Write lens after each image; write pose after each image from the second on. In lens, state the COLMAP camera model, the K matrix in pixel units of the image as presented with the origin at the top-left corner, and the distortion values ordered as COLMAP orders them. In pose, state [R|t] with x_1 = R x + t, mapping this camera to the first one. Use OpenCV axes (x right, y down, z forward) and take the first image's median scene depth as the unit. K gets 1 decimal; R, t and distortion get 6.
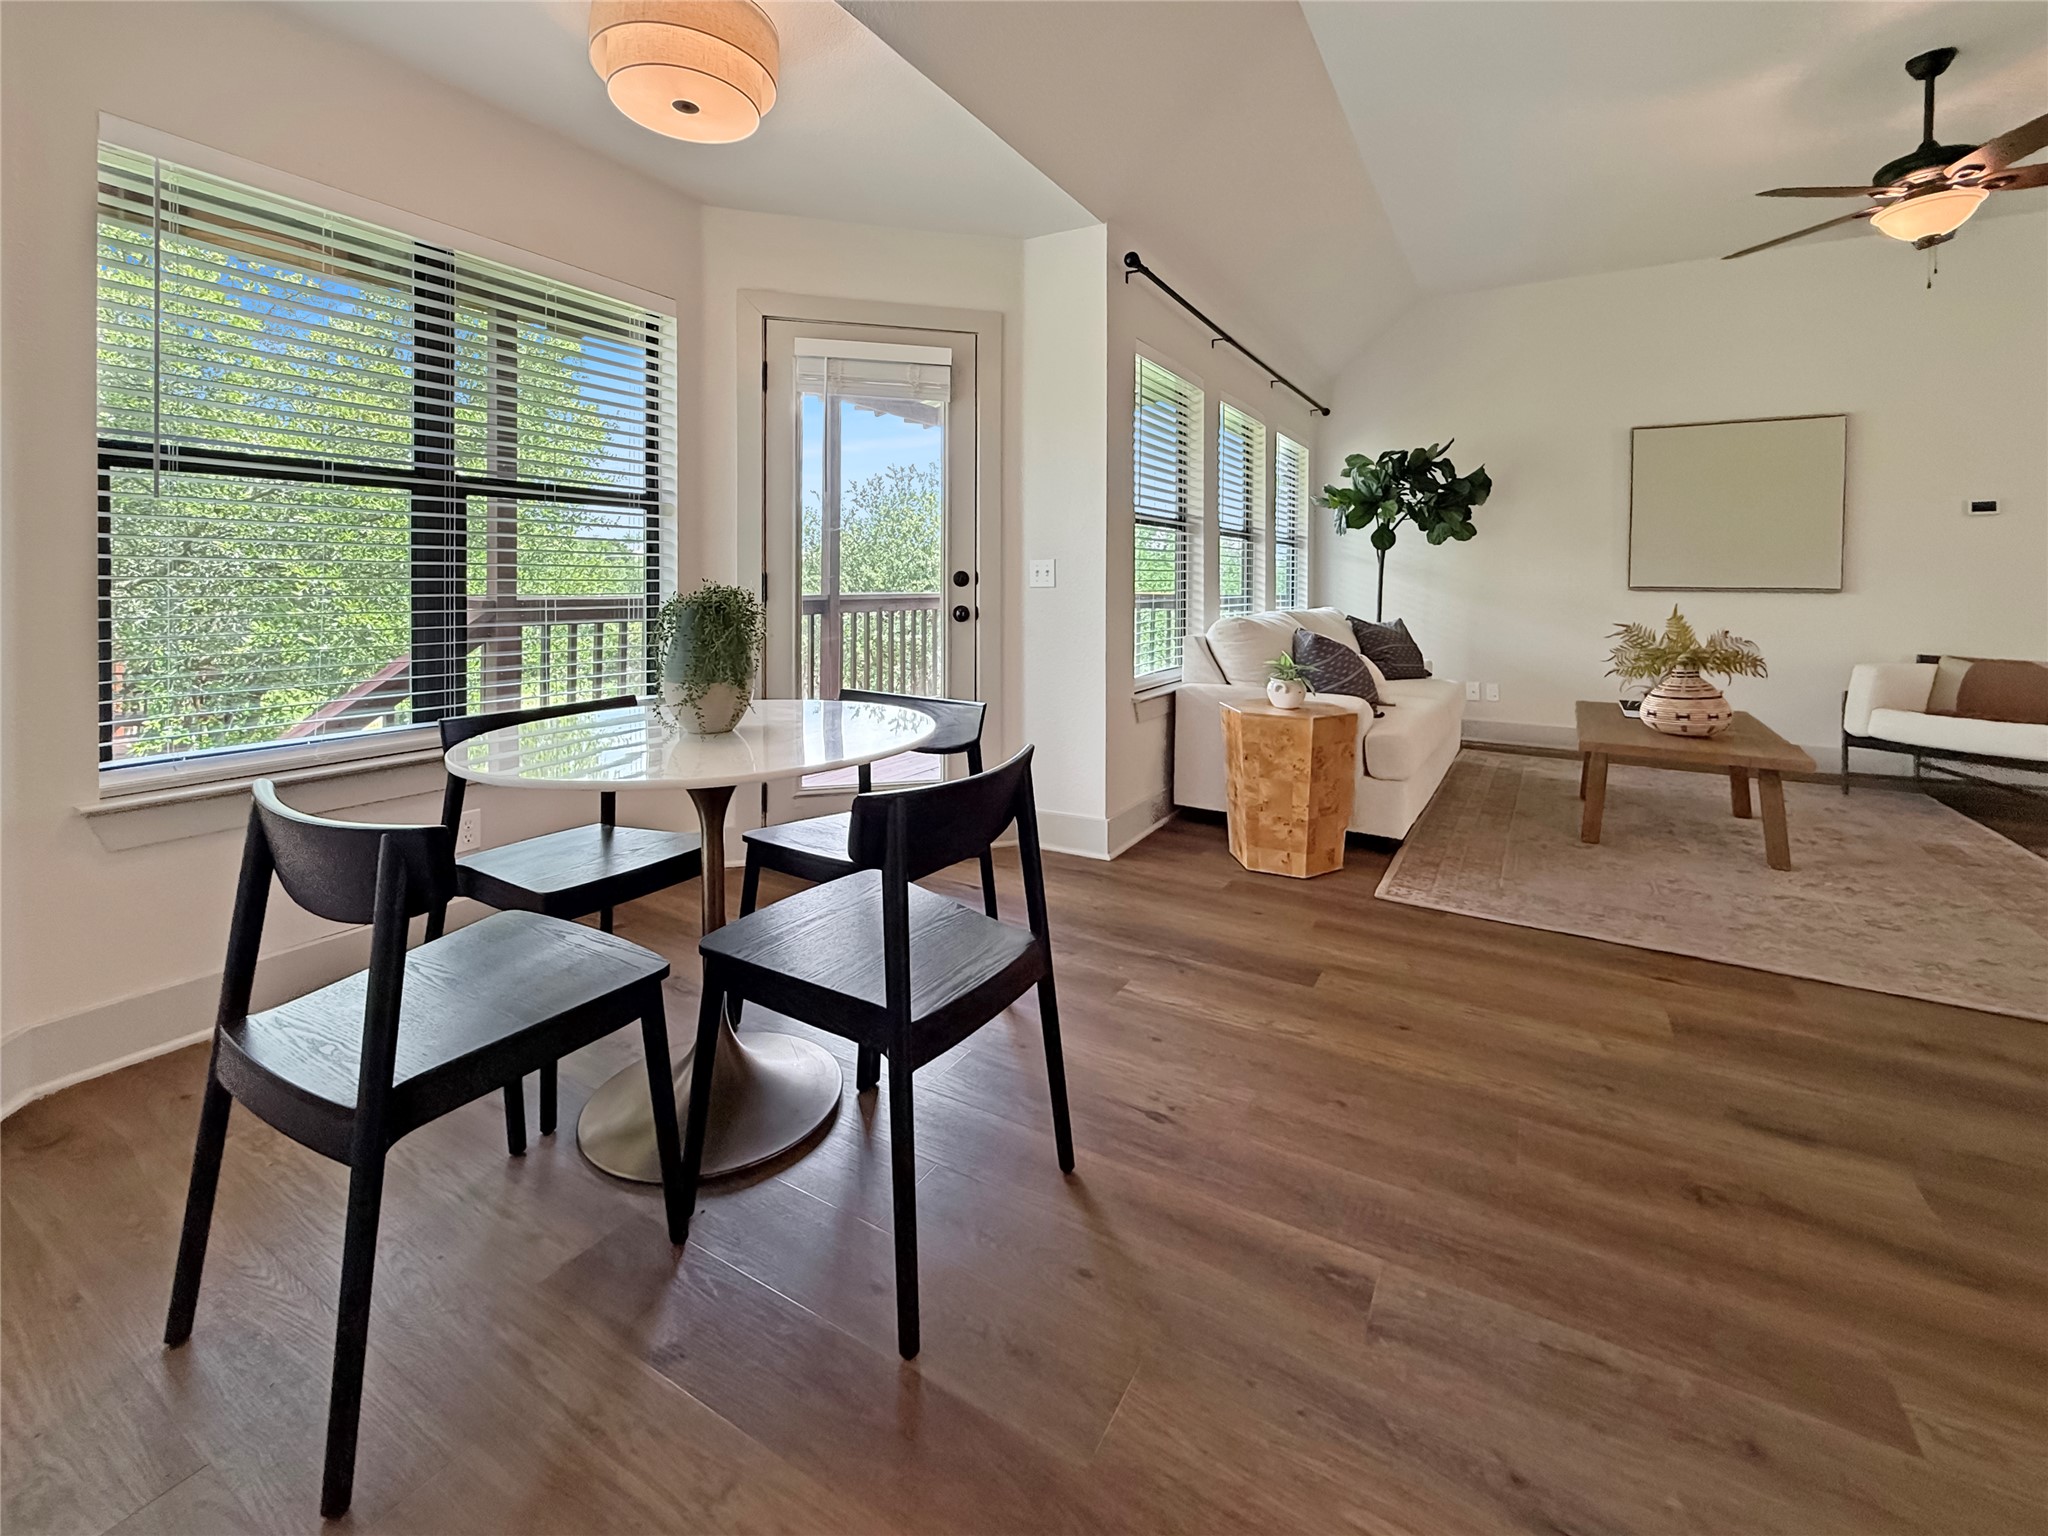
lens RADIAL K [[870.4, 0, 1018.7], [0, 870.4, 583.1], [0, 0, 1]] dist [-0.000439, -0.000311]
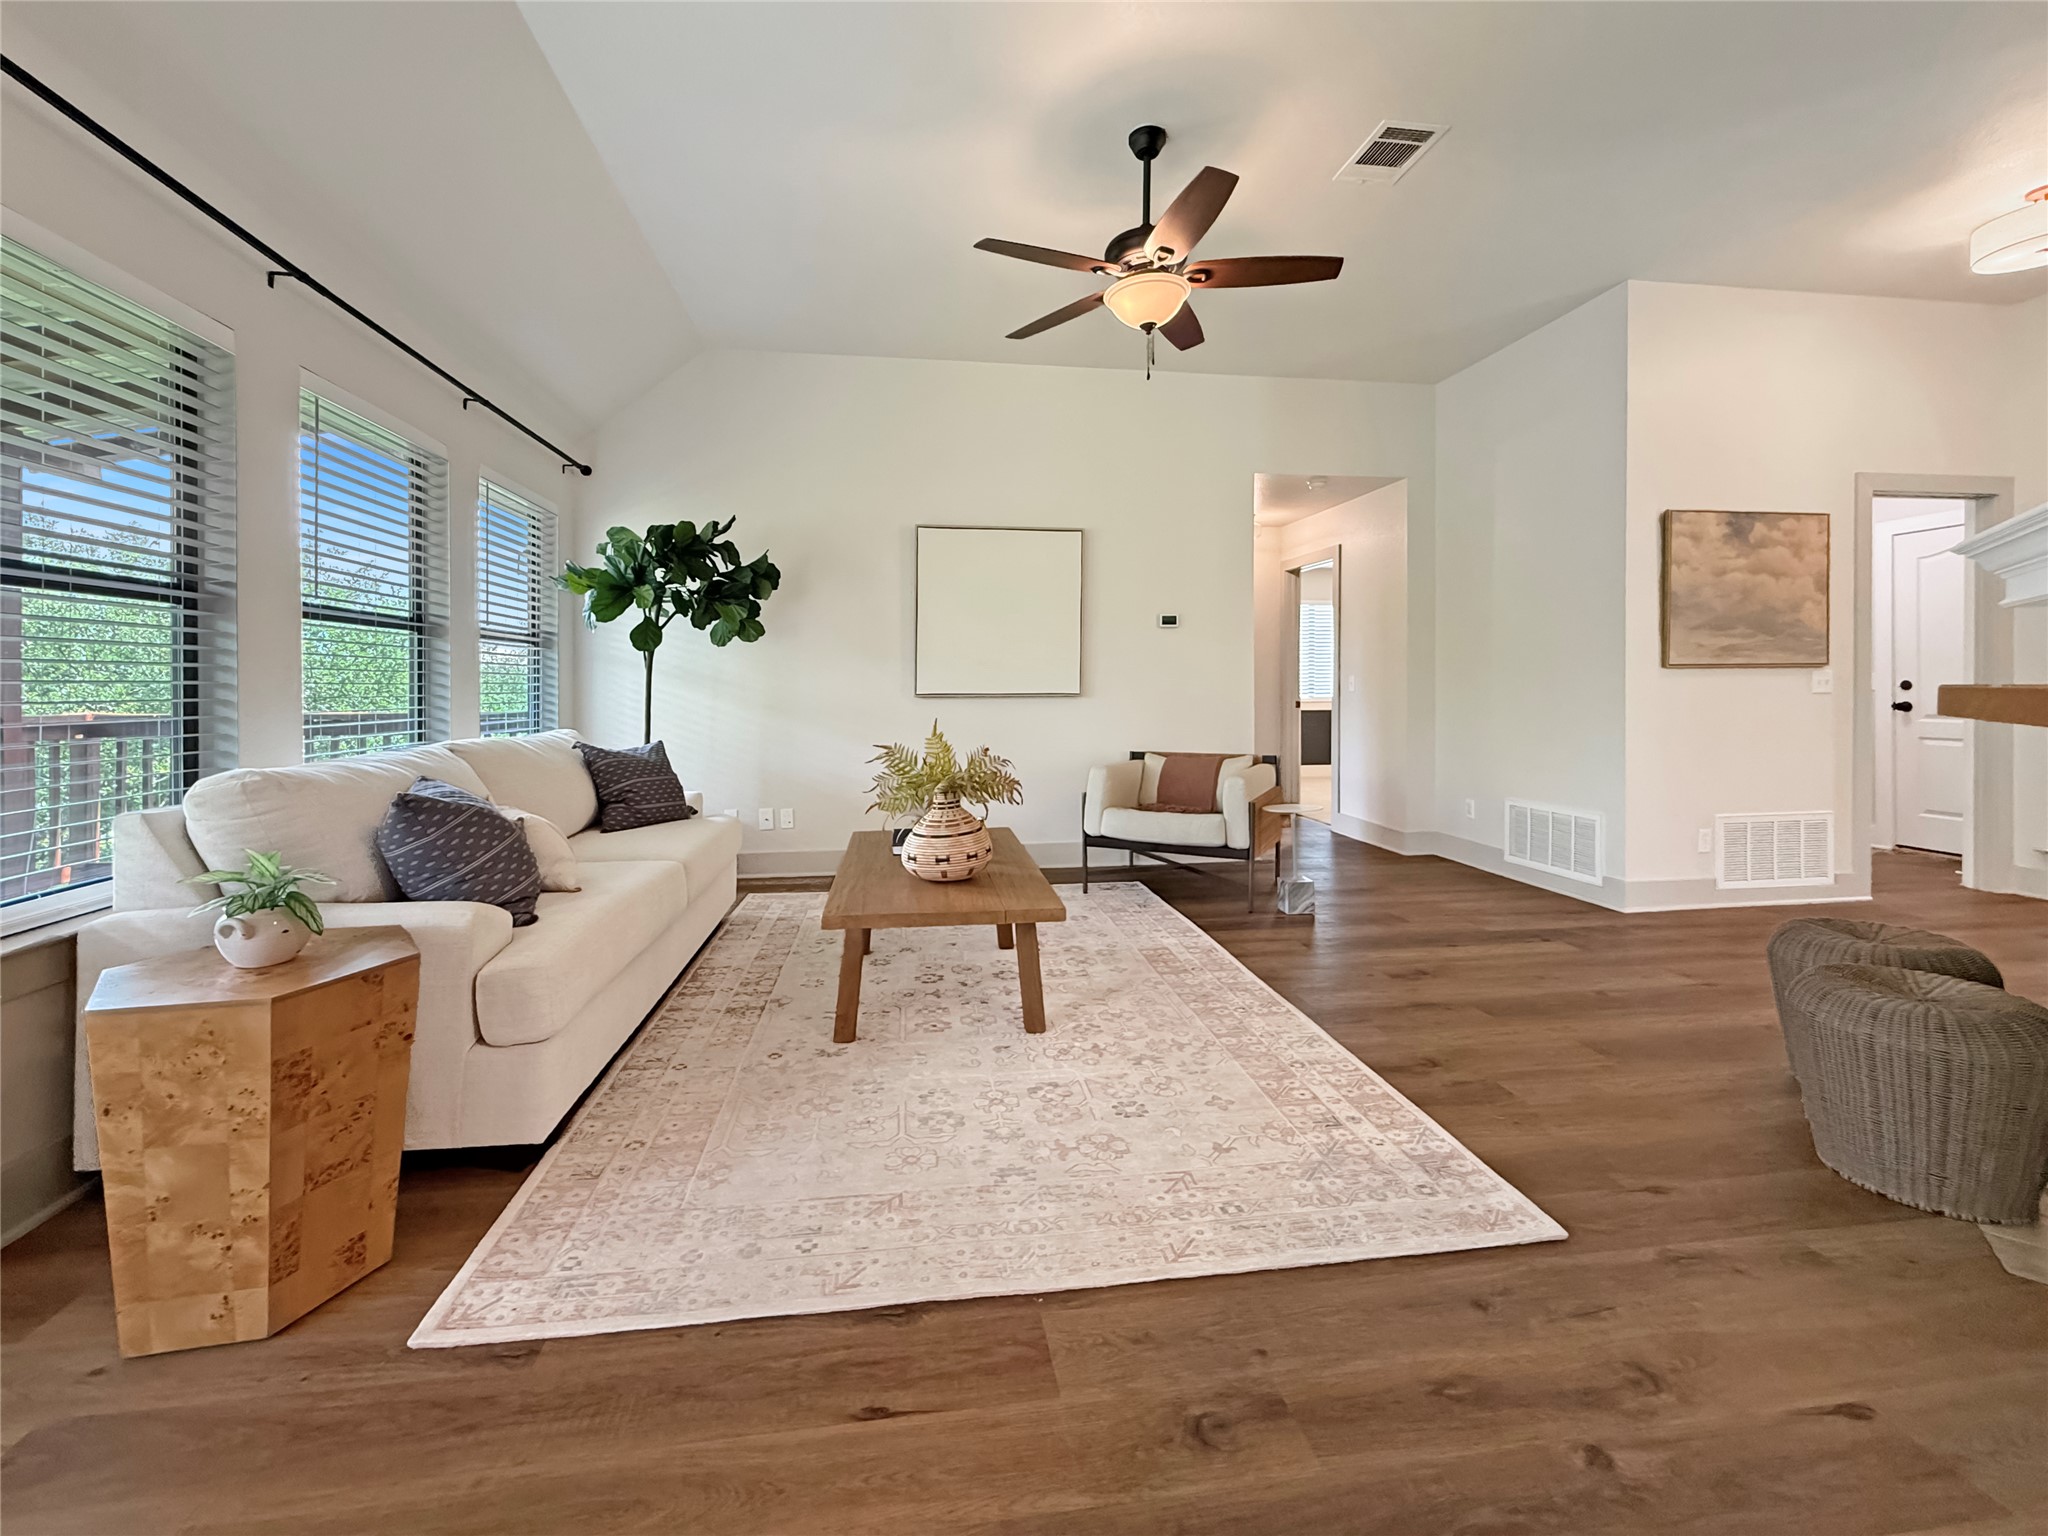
lens RADIAL K [[862.6, 0, 1006.8], [0, 862.6, 675.6], [0, 0, 1]] dist [-0.000217, -0.000067]
pose [[0.777908, -0.001478, 0.628376, 0.293894], [0.010947, 0.999877, -0.011201, -0.006650], [-0.628283, 0.015593, 0.777829, 0.323490]]
